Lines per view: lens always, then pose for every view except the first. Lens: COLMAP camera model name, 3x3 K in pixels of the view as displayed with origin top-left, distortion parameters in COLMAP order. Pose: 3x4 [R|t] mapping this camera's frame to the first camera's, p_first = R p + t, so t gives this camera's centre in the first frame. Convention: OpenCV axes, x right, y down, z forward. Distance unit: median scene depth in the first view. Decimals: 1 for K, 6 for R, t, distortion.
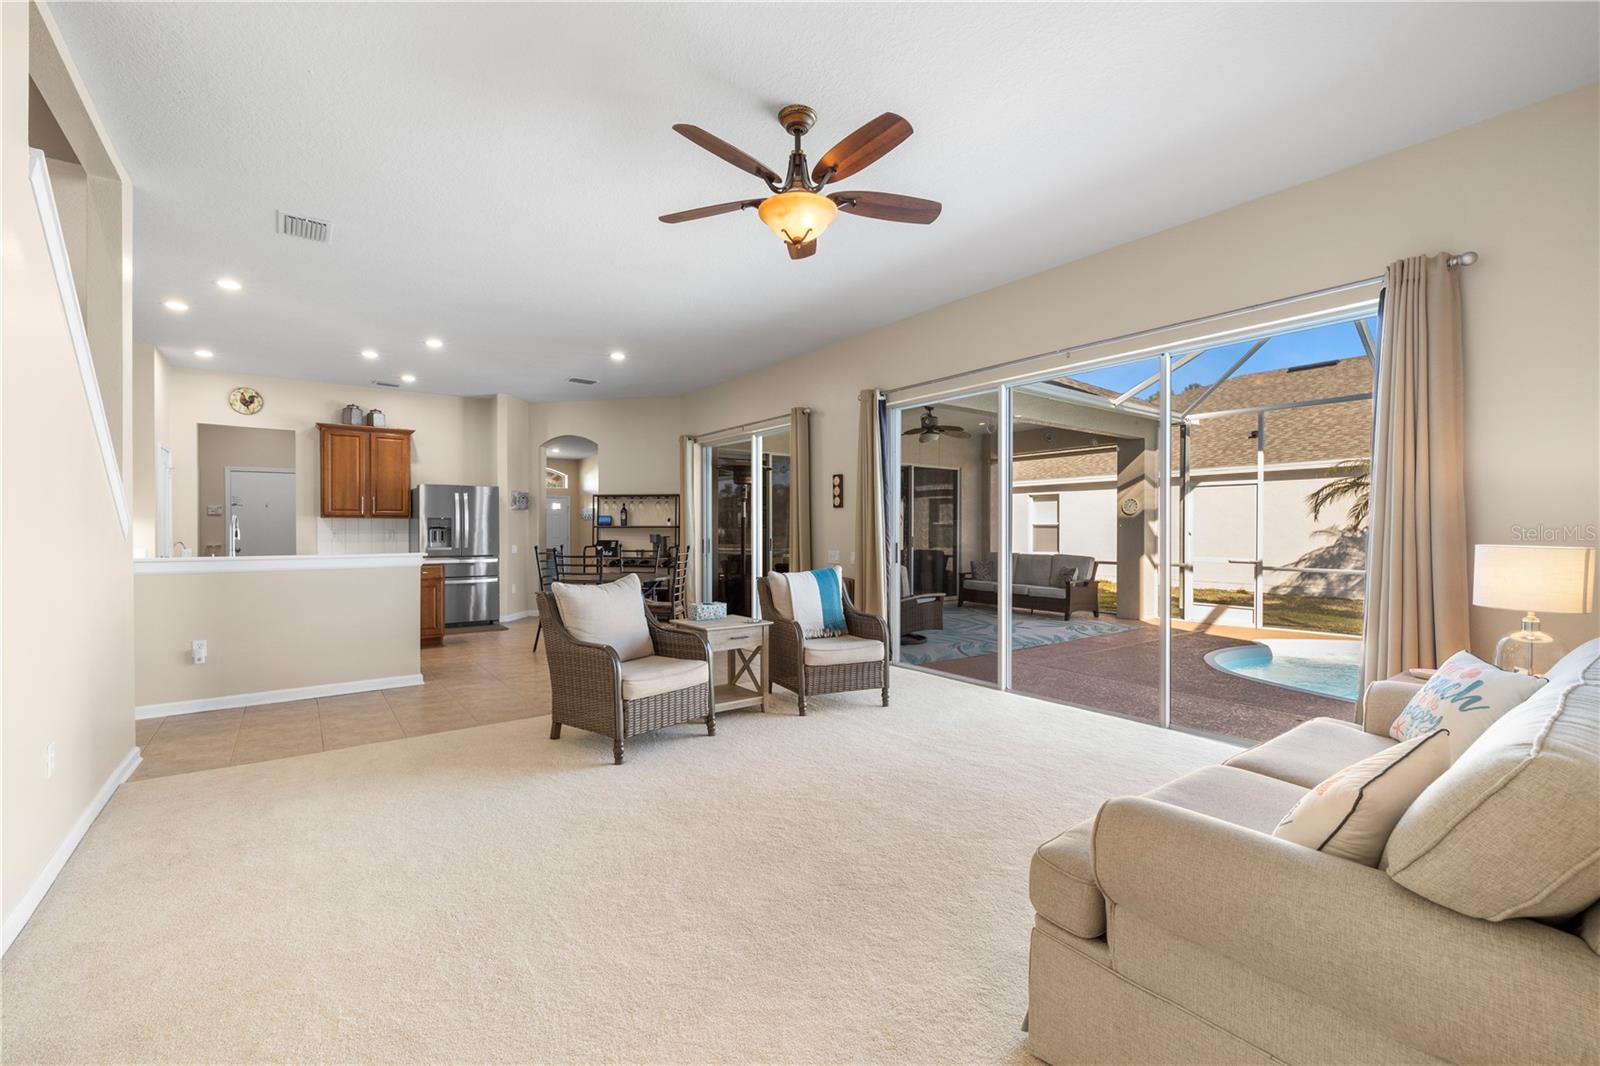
lens RADIAL K [[671.3, 0, 798.0], [0, 671.3, 533.7], [0, 0, 1]] dist [-0.000047, 0.000184]
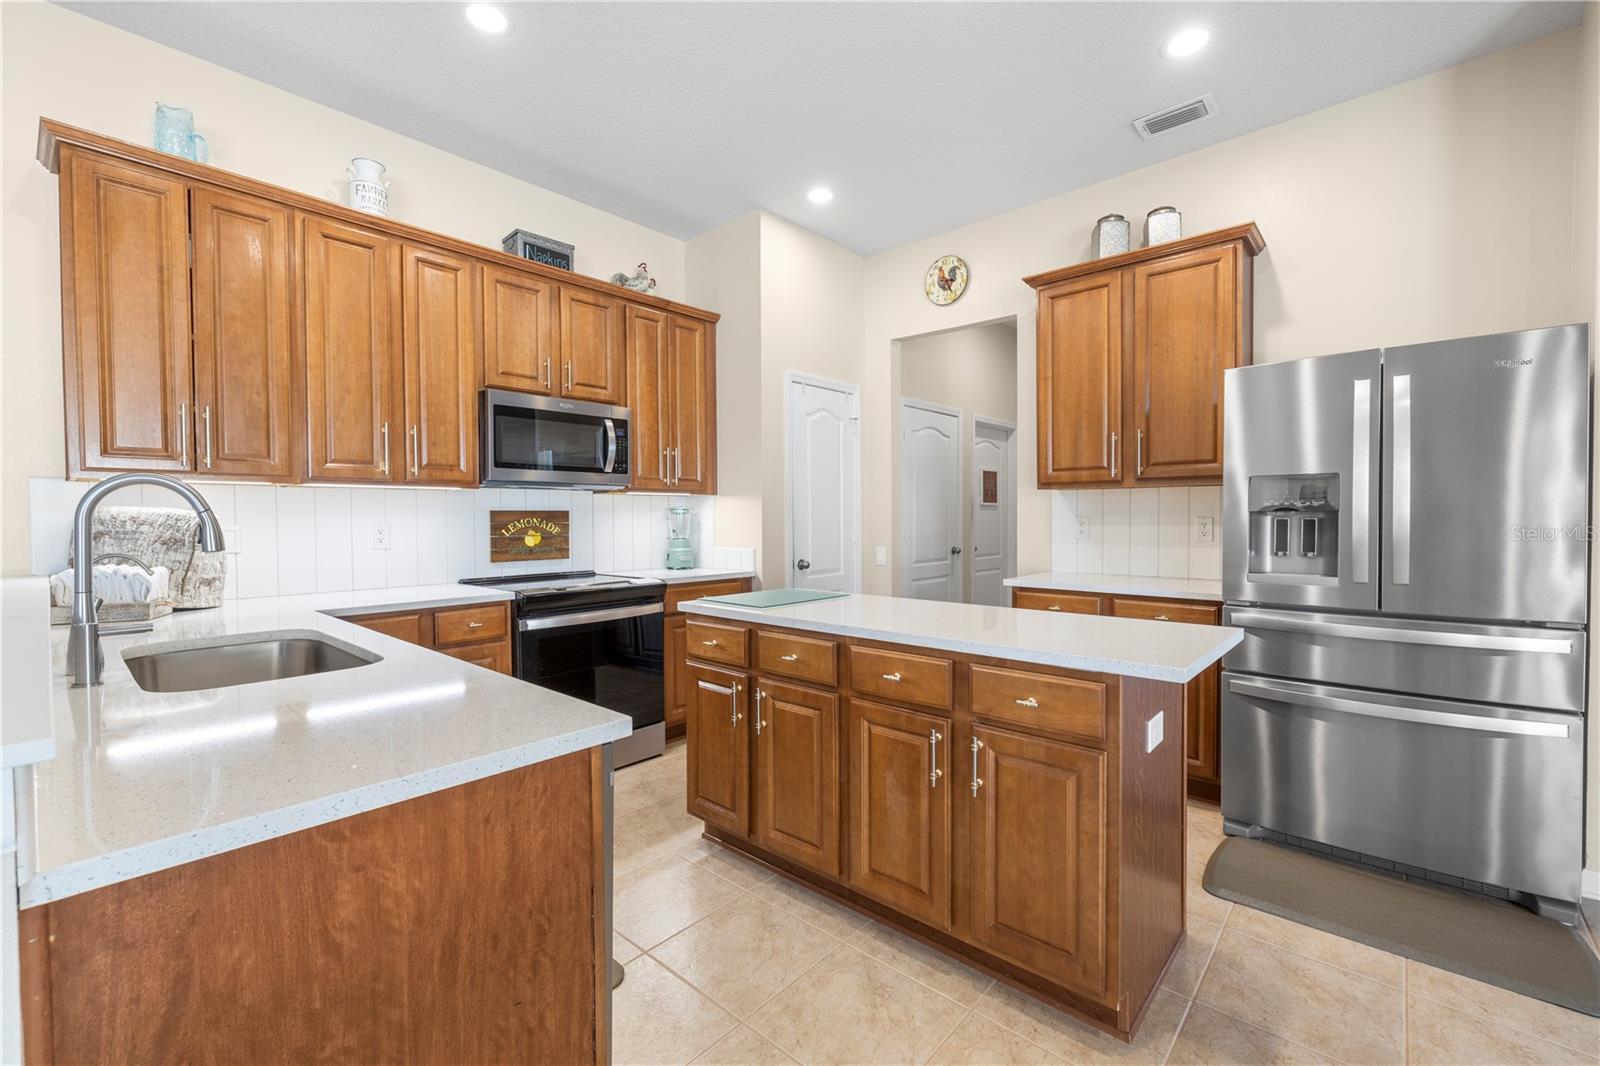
lens RADIAL K [[671.3, 0, 798.0], [0, 671.3, 533.7], [0, 0, 1]] dist [-0.000047, 0.000184]
pose [[0.194881, 0.024209, -0.980528, -0.284442], [-0.002120, 0.999703, 0.024261, -0.004273], [0.980825, -0.002650, 0.194875, 0.722398]]
